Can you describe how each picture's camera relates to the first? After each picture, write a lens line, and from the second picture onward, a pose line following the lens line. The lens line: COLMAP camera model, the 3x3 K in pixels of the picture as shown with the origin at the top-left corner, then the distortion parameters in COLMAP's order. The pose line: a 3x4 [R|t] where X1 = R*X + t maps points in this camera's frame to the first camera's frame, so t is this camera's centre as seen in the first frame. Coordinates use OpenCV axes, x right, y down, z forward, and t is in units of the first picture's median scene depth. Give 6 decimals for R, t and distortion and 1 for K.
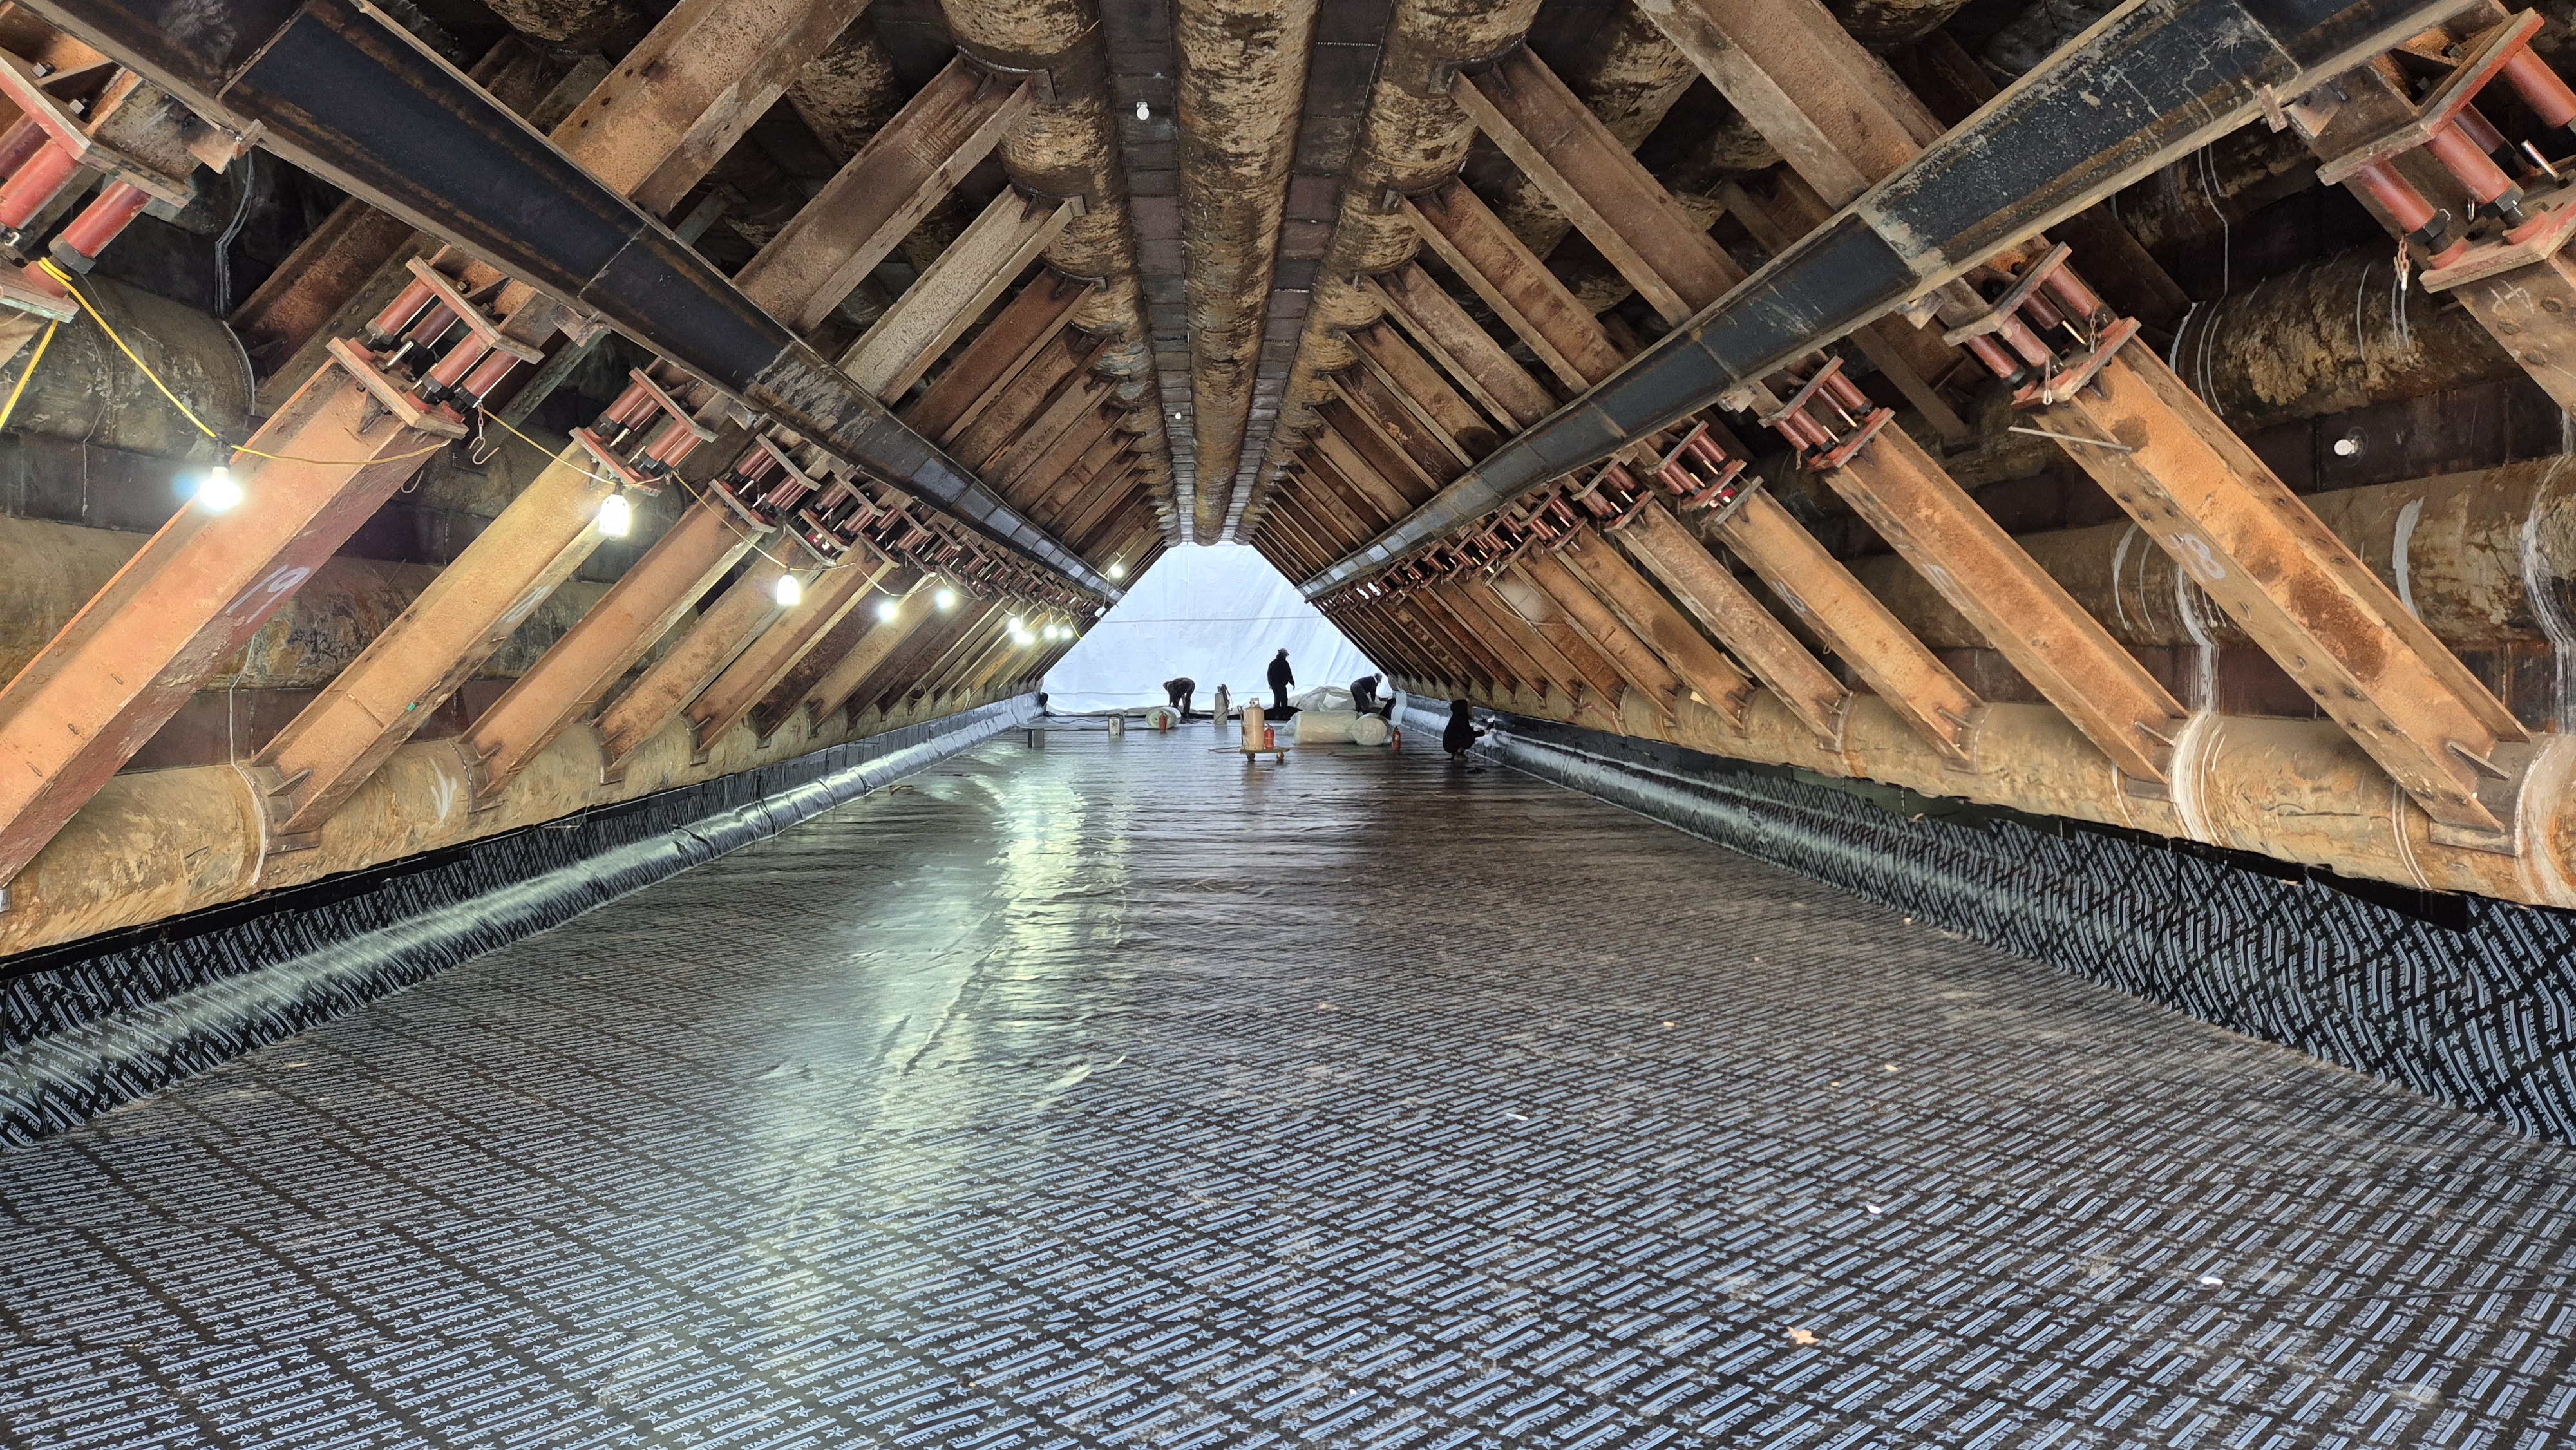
lens RADIAL K [[1734.1, 0, 1288.0], [0, 1734.1, 725.0], [0, 0, 1]] dist [0.055542, 0.001108]
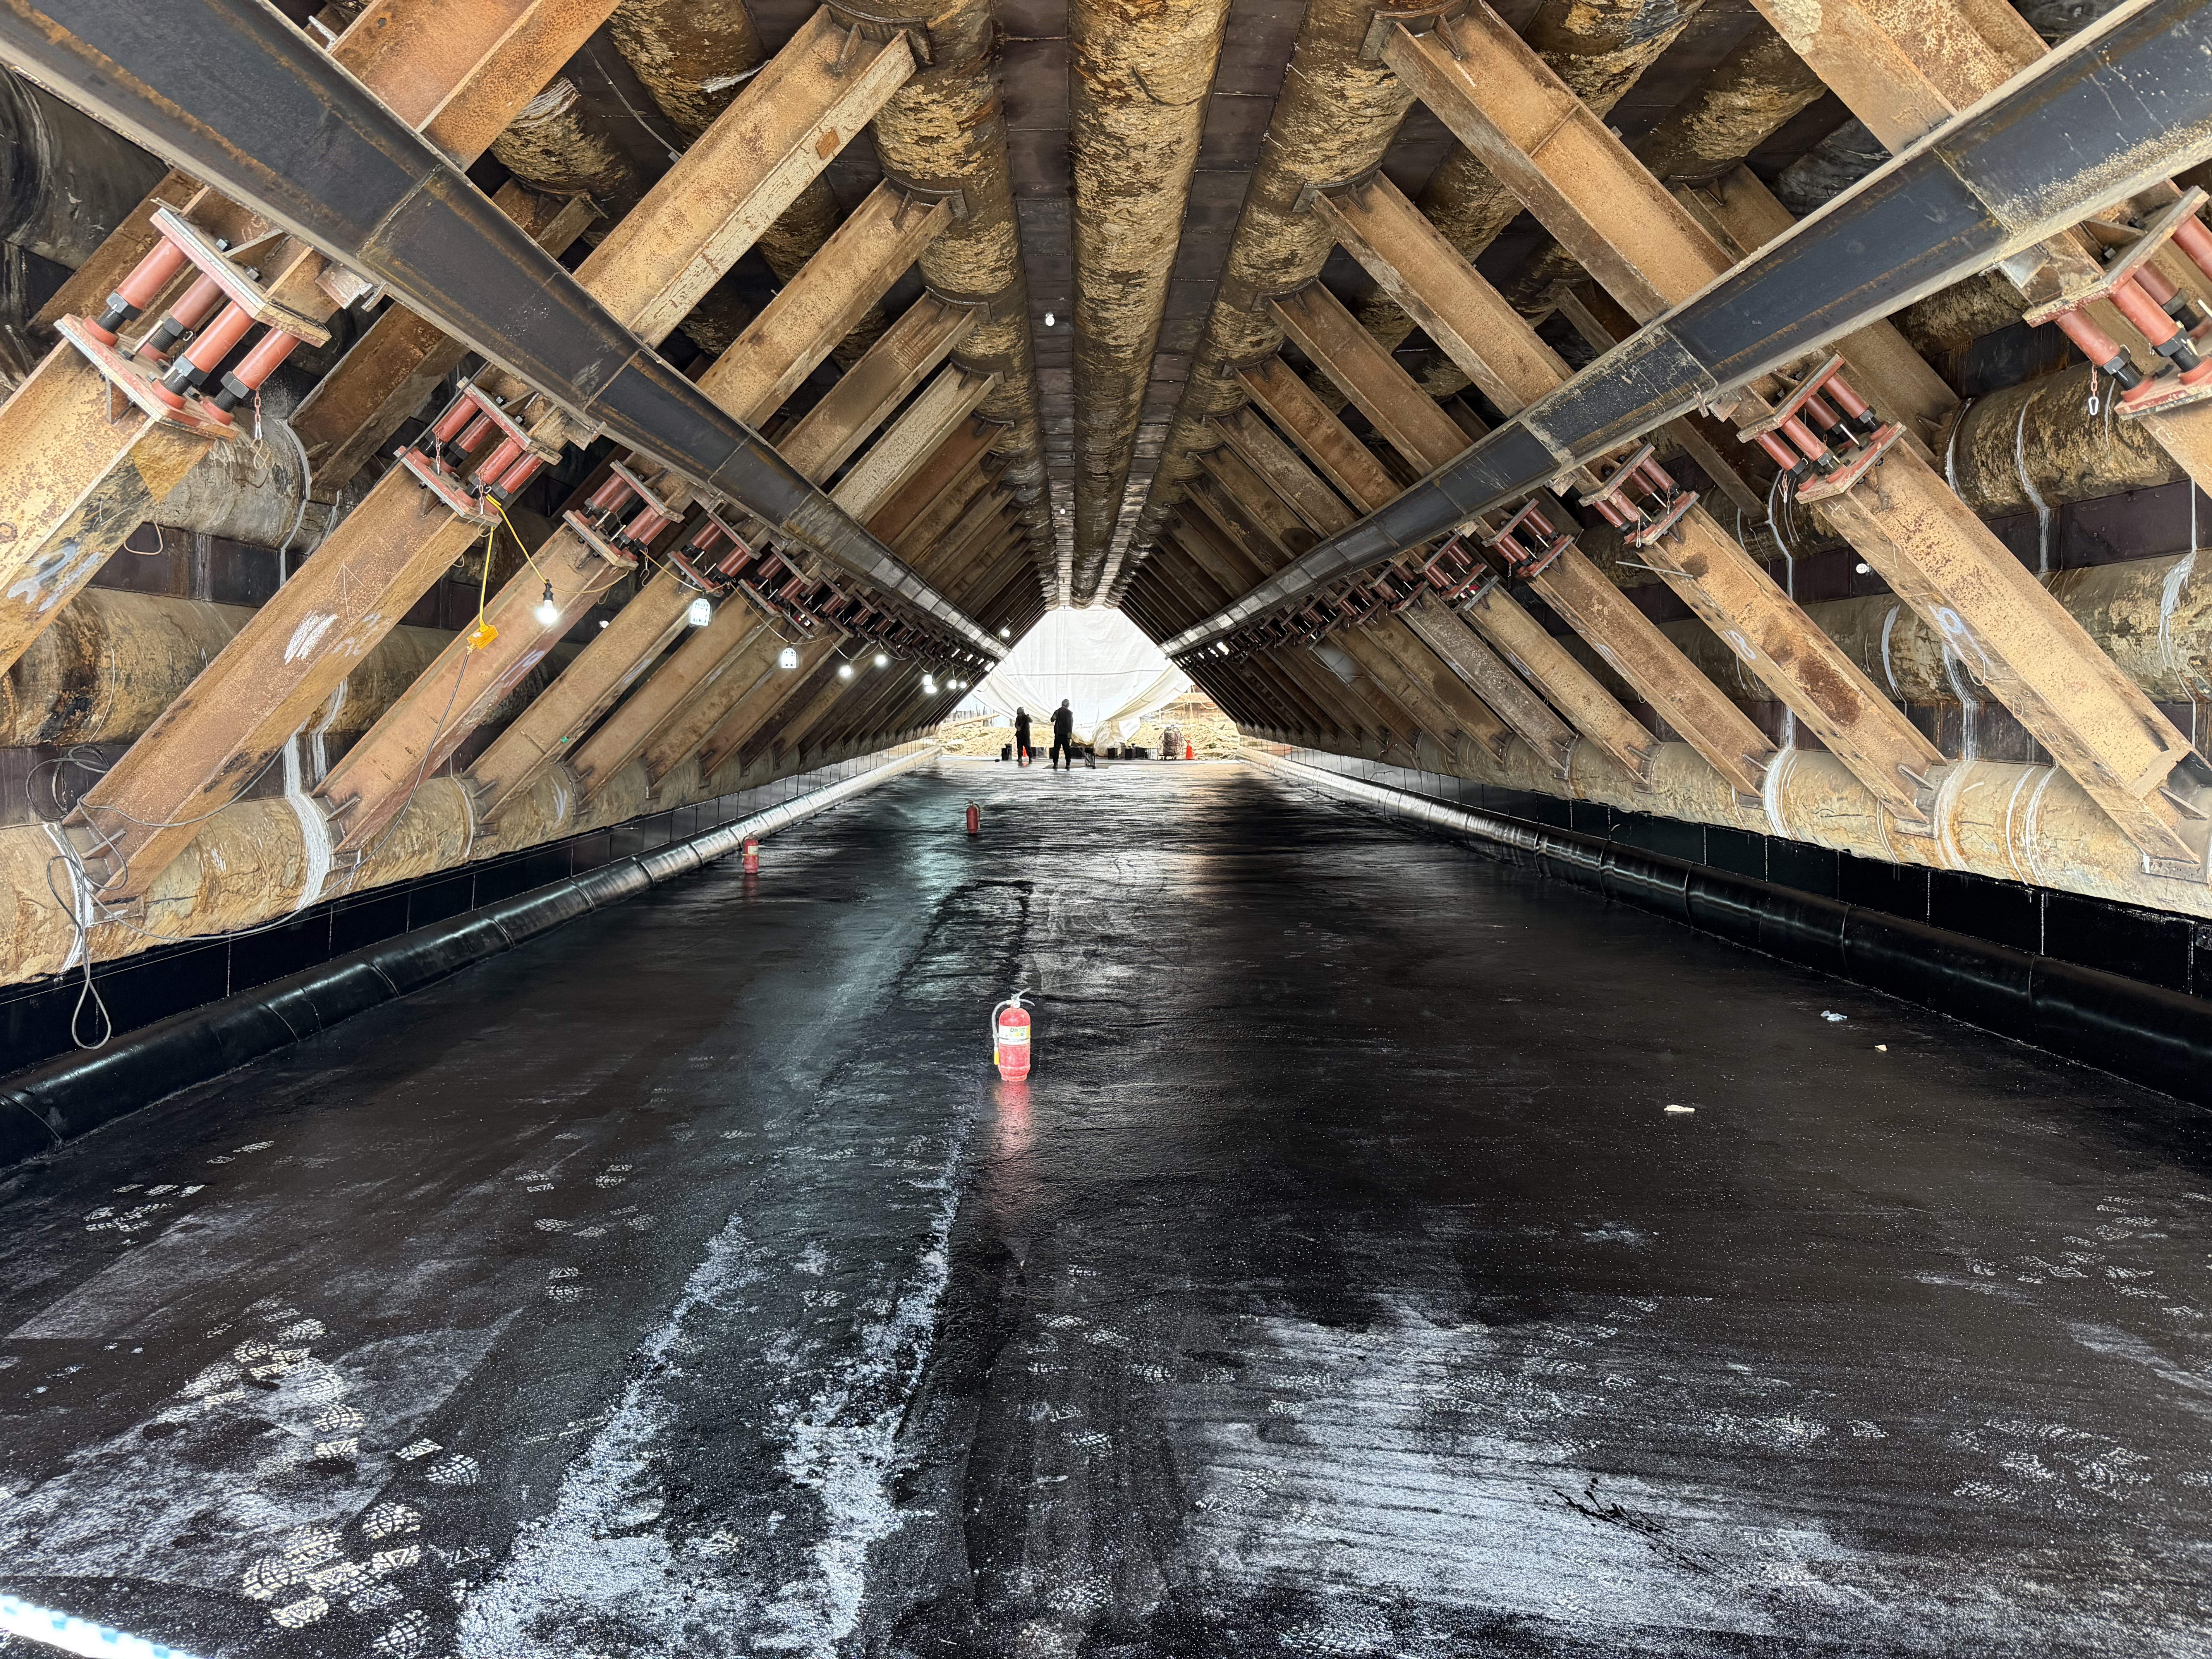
lens RADIAL K [[1559.9, 0, 1106.0], [0, 1559.9, 829.5], [0, 0, 1]] dist [0.003090, -0.000113]
pose [[0.999598, 0.005021, -0.027915, -0.000556], [-0.003895, 0.999183, 0.040238, 0.008579], [0.028094, -0.040113, 0.998800, -0.251636]]
